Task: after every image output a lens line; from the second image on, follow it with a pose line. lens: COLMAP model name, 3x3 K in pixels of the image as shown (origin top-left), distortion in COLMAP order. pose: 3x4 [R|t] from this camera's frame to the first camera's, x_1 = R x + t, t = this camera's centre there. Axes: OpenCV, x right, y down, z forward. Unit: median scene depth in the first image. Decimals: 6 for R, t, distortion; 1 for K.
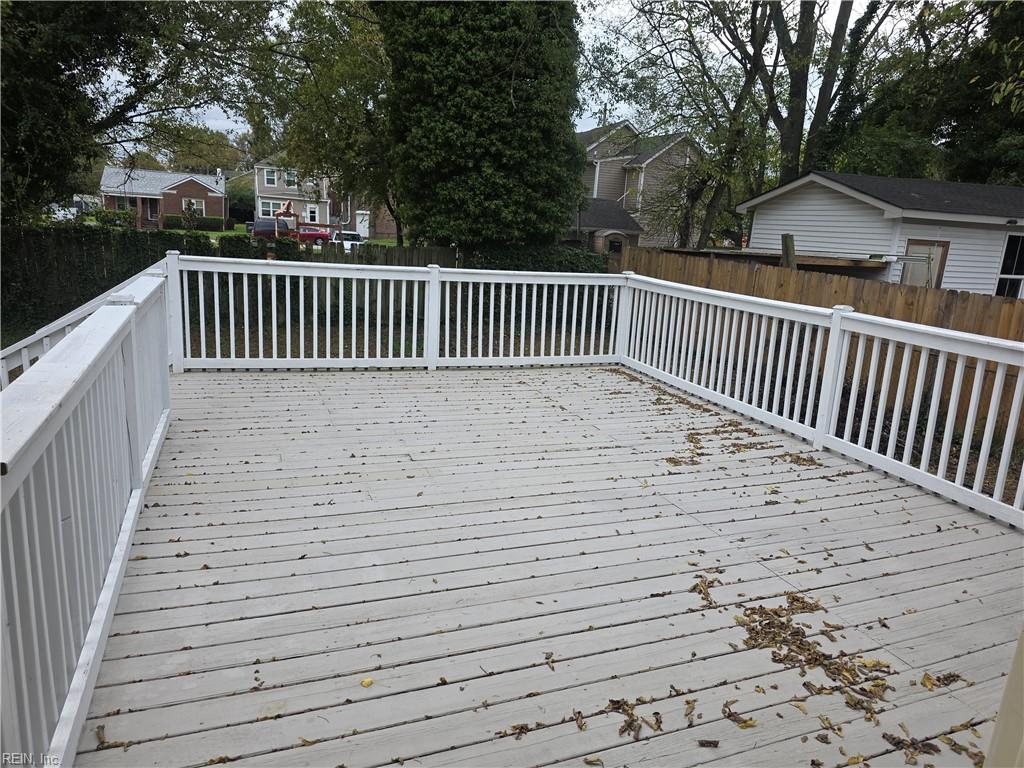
lens RADIAL K [[708.3, 0, 512.0], [0, 708.3, 384.0], [0, 0, 1]] dist [0.072821, -0.060104]
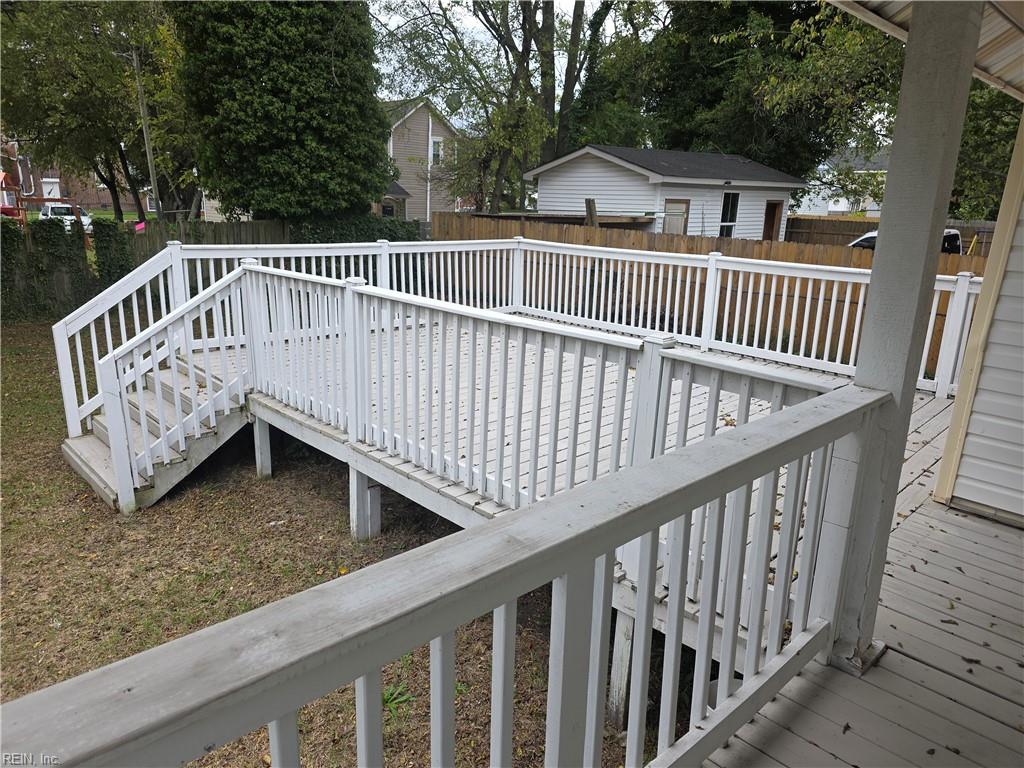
lens RADIAL K [[708.3, 0, 512.0], [0, 708.3, 384.0], [0, 0, 1]] dist [0.072821, -0.060104]
pose [[0.923492, -0.131152, 0.360502, -0.187134], [0.111632, 0.990950, 0.074545, 0.001932], [-0.367016, -0.028598, 0.929775, -0.088999]]
